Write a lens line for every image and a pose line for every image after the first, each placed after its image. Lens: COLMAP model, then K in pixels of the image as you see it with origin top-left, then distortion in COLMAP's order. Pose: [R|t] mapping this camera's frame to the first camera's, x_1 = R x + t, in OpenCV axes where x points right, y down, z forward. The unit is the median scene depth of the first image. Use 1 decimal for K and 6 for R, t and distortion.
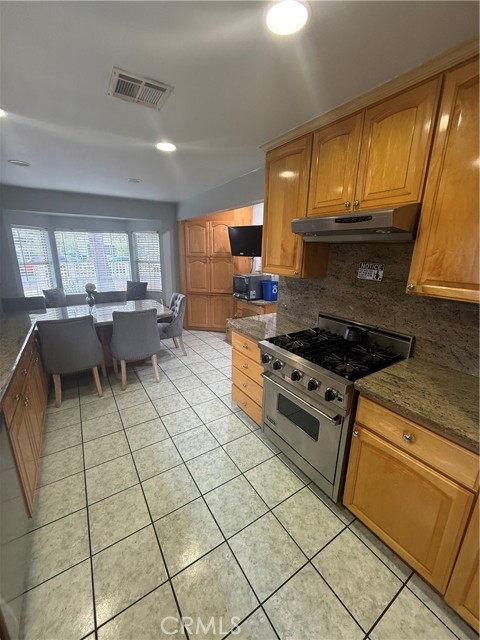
lens RADIAL K [[255.9, 0, 240.9], [0, 255.9, 319.2], [0, 0, 1]] dist [0.000026, -0.000330]
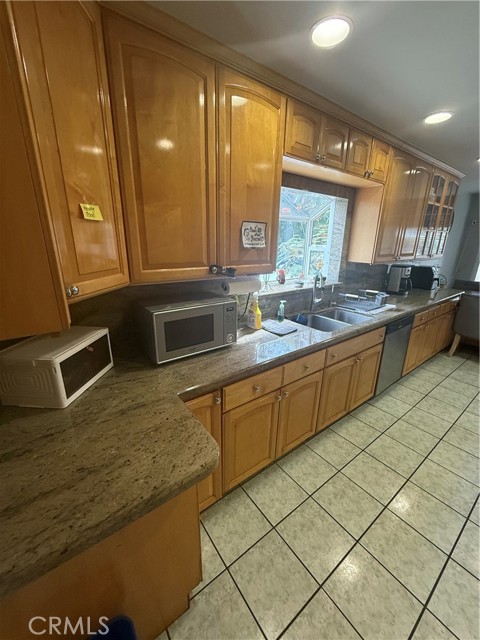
lens RADIAL K [[255.9, 0, 238.1], [0, 255.9, 320.7], [0, 0, 1]] dist [0.000026, -0.000330]
pose [[0.059552, 0.280776, -0.957924, 0.588985], [-0.262936, 0.930151, 0.256289, 0.121298], [0.962974, 0.236610, 0.129219, -0.391610]]
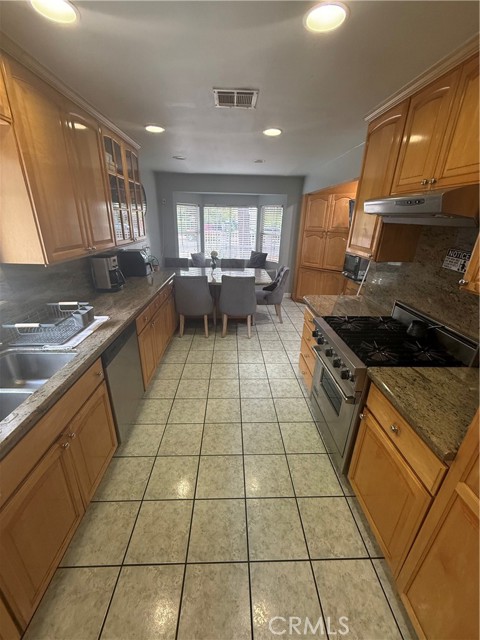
lens RADIAL K [[255.9, 0, 240.4], [0, 255.9, 319.8], [0, 0, 1]] dist [0.000026, -0.000330]
pose [[0.857457, 0.197098, -0.475311, 0.276701], [-0.145187, 0.978870, 0.143994, -0.010772], [0.493648, -0.054460, 0.867955, -0.084226]]
